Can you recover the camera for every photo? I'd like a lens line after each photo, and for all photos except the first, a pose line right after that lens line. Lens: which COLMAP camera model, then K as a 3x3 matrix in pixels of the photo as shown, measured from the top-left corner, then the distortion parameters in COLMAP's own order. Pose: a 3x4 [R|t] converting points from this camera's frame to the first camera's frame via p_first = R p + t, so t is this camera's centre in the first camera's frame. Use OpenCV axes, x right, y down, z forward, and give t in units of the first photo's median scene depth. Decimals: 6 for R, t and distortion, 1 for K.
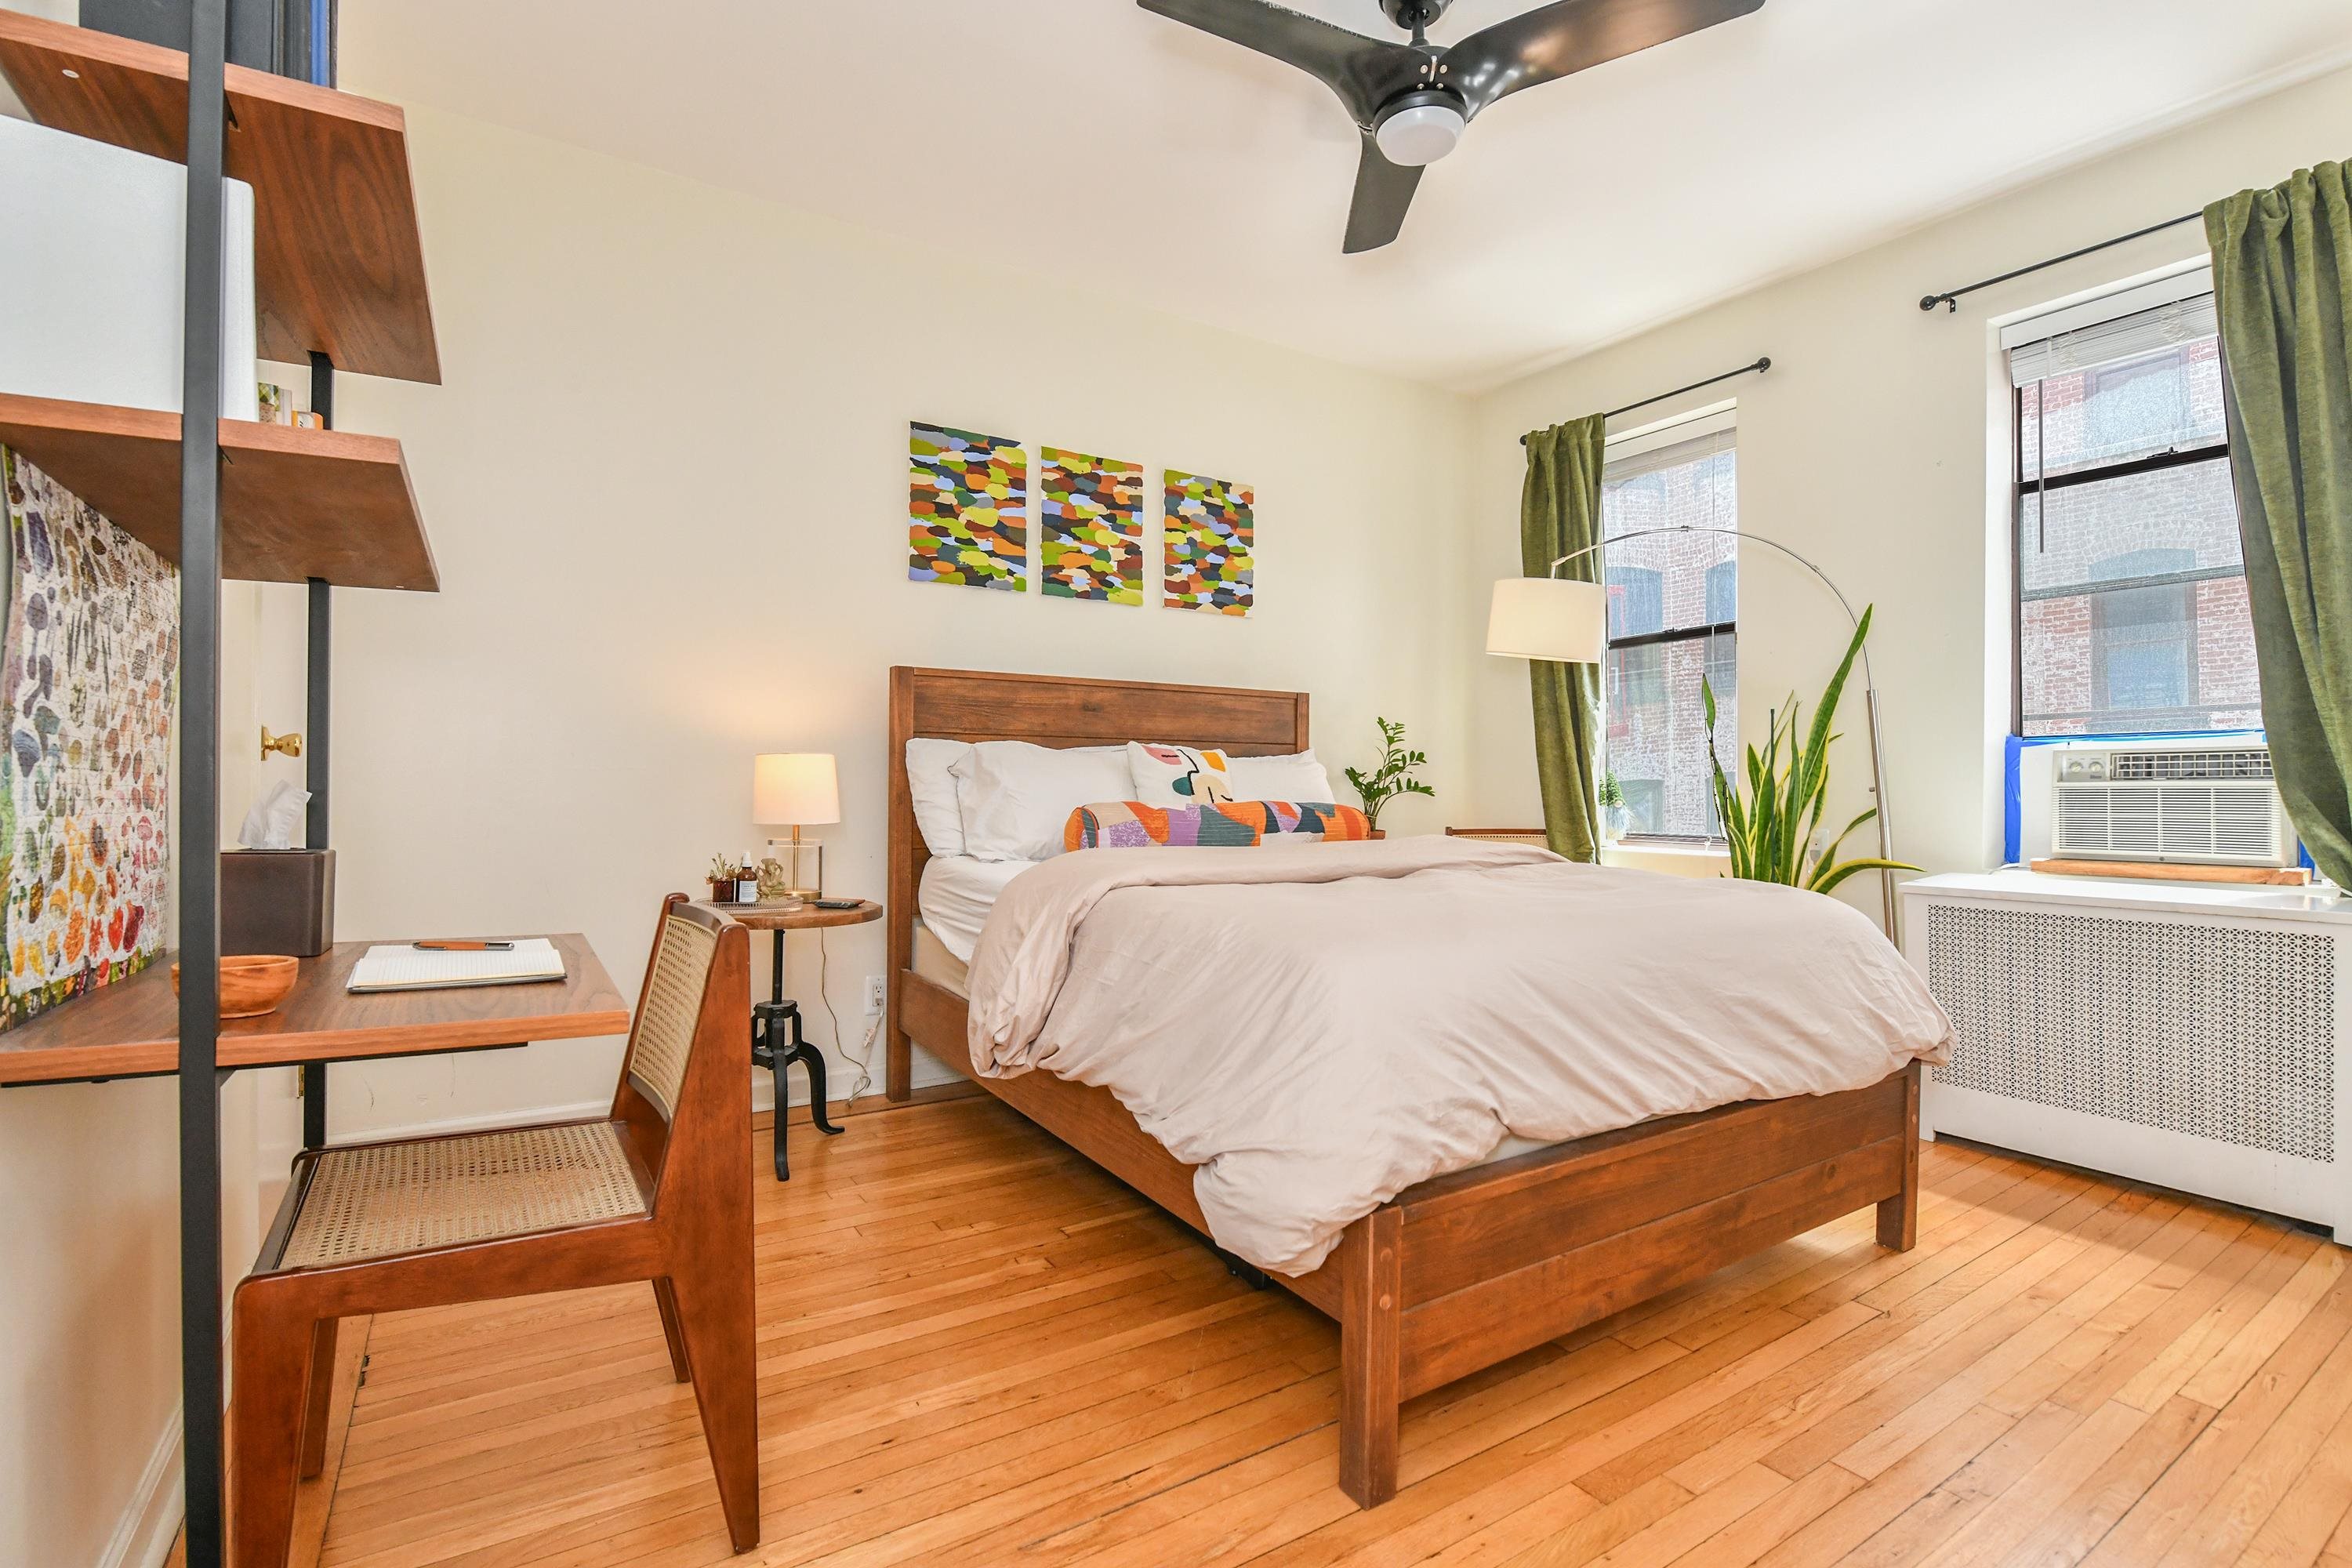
lens RADIAL K [[1098.8, 0, 1153.2], [0, 1098.8, 777.3], [0, 0, 1]] dist [-0.016822, -0.001676]
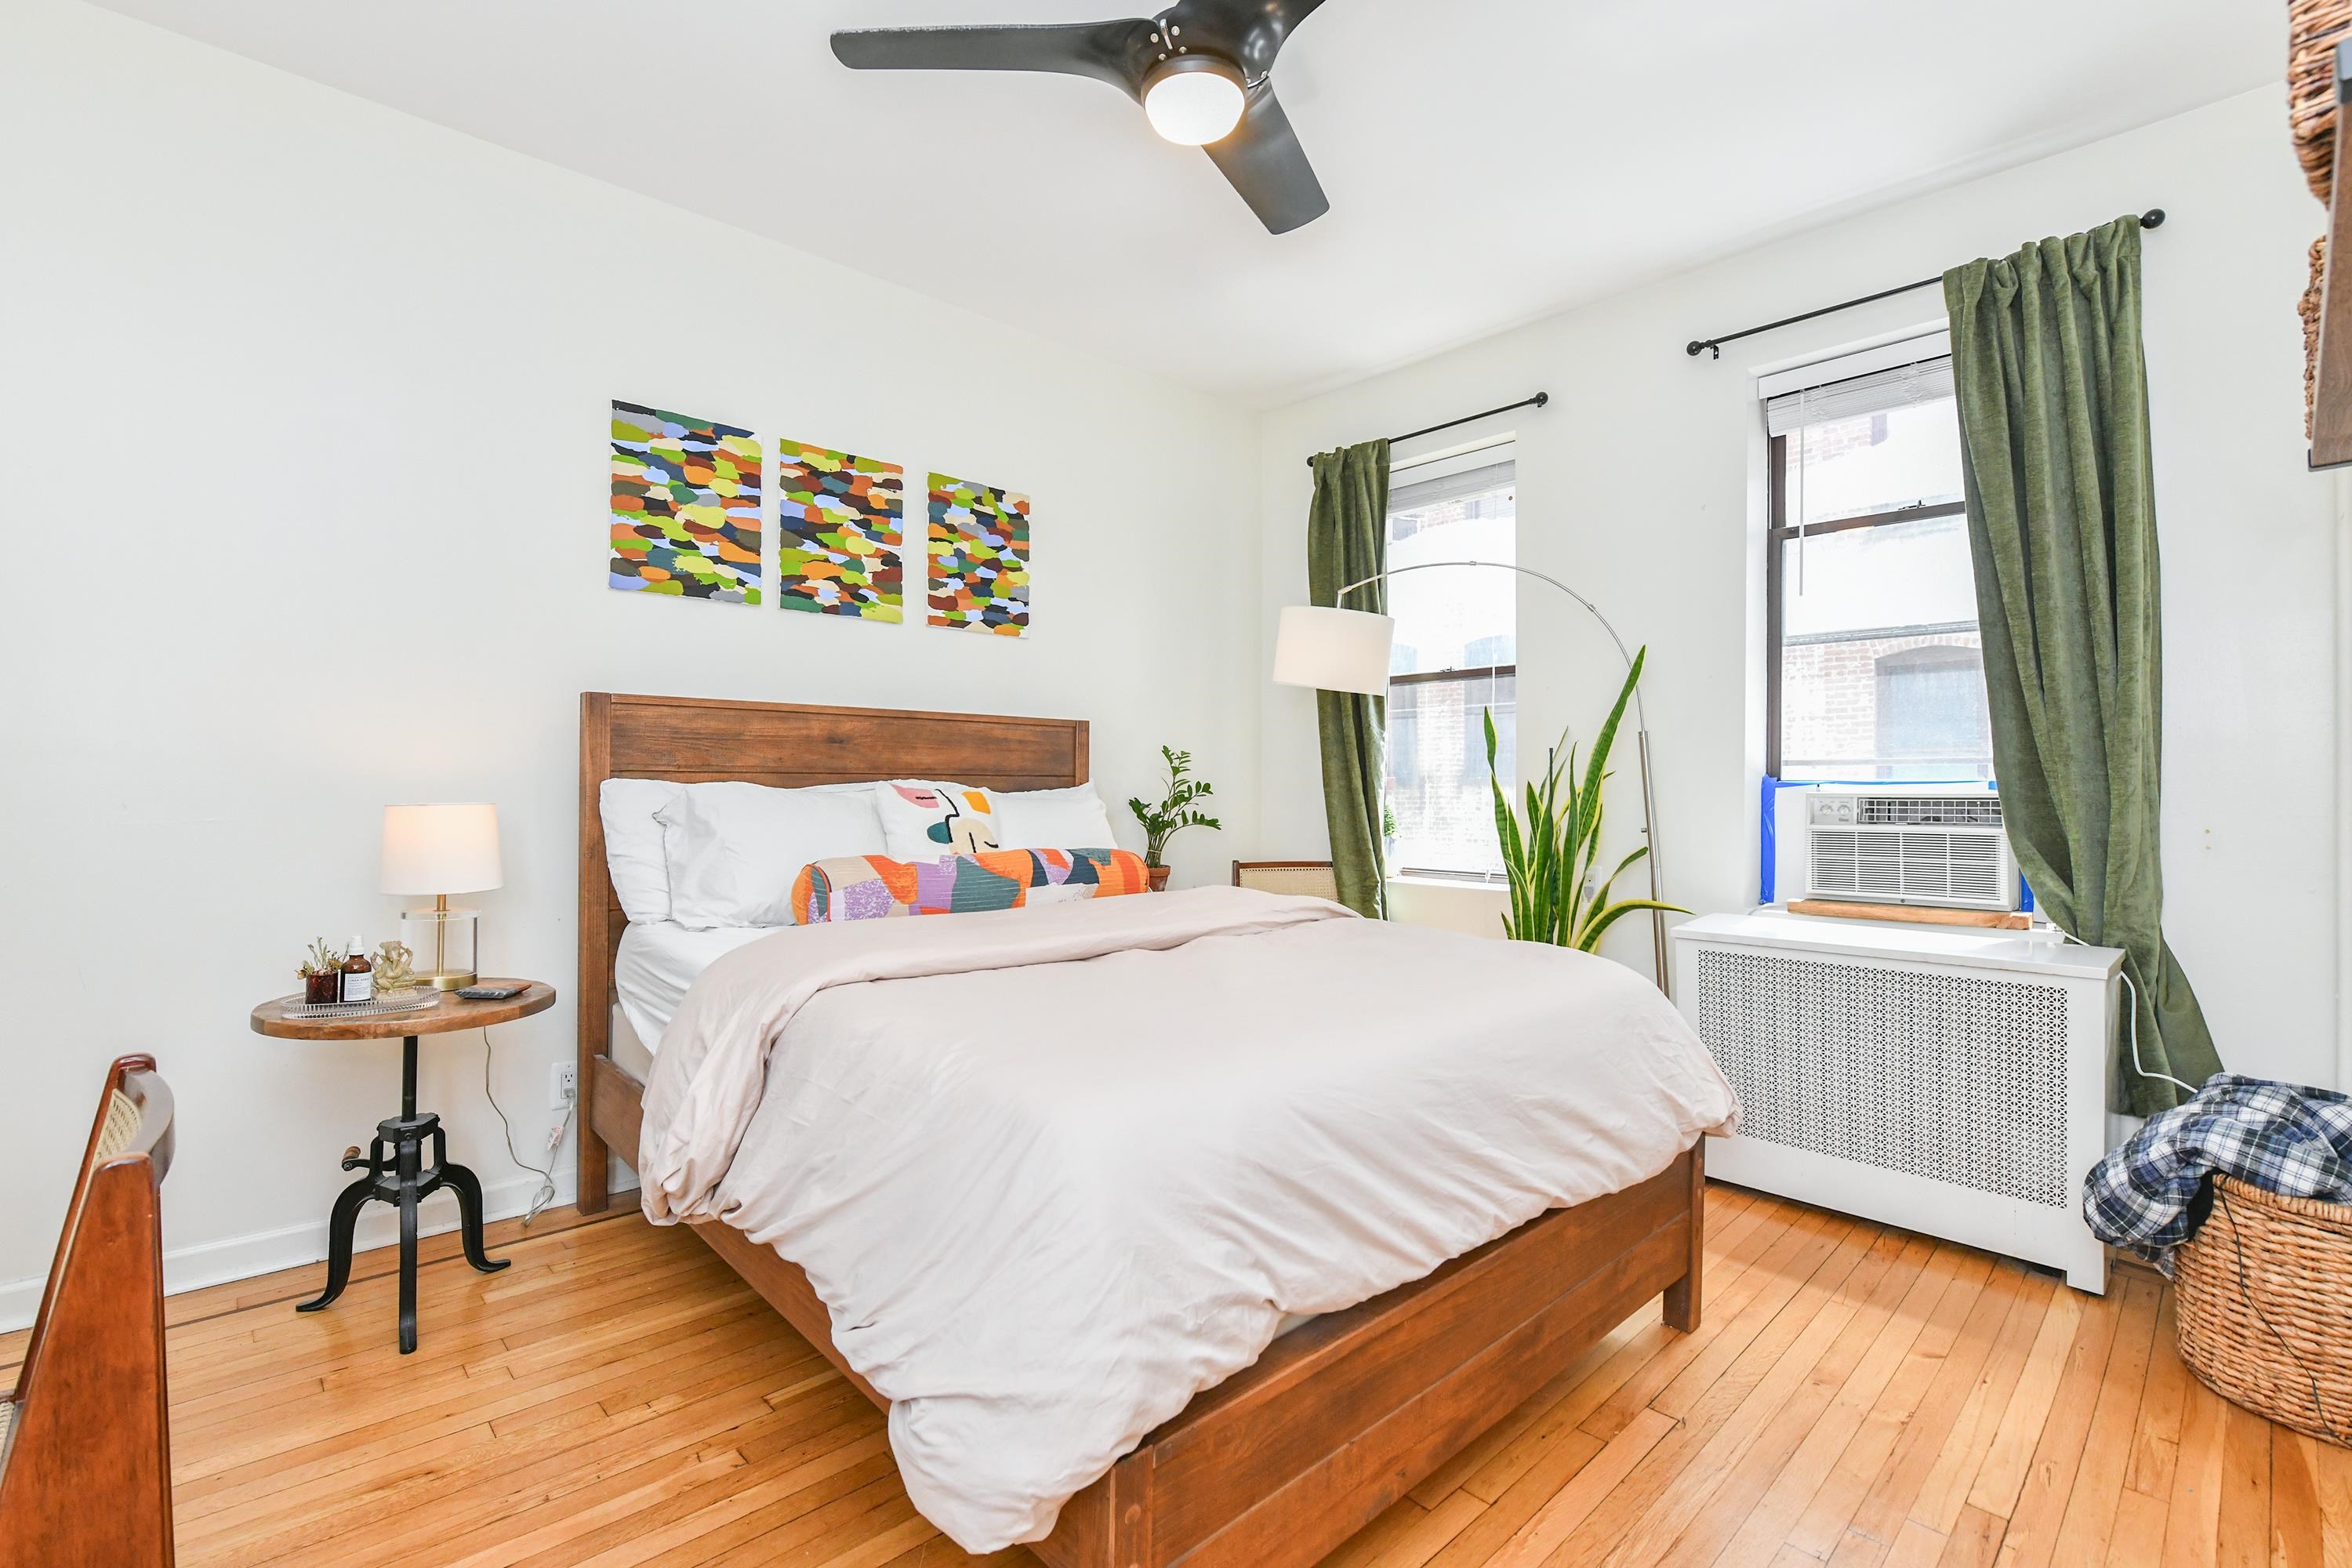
lens RADIAL K [[1077.8, 0, 1172.0], [0, 1077.8, 774.4], [0, 0, 1]] dist [-0.016881, -0.002082]
pose [[0.980880, 0.000800, 0.194613, 0.038384], [-0.000485, 0.999998, -0.001664, -0.034298], [-0.194614, 0.001538, 0.980879, 0.105296]]
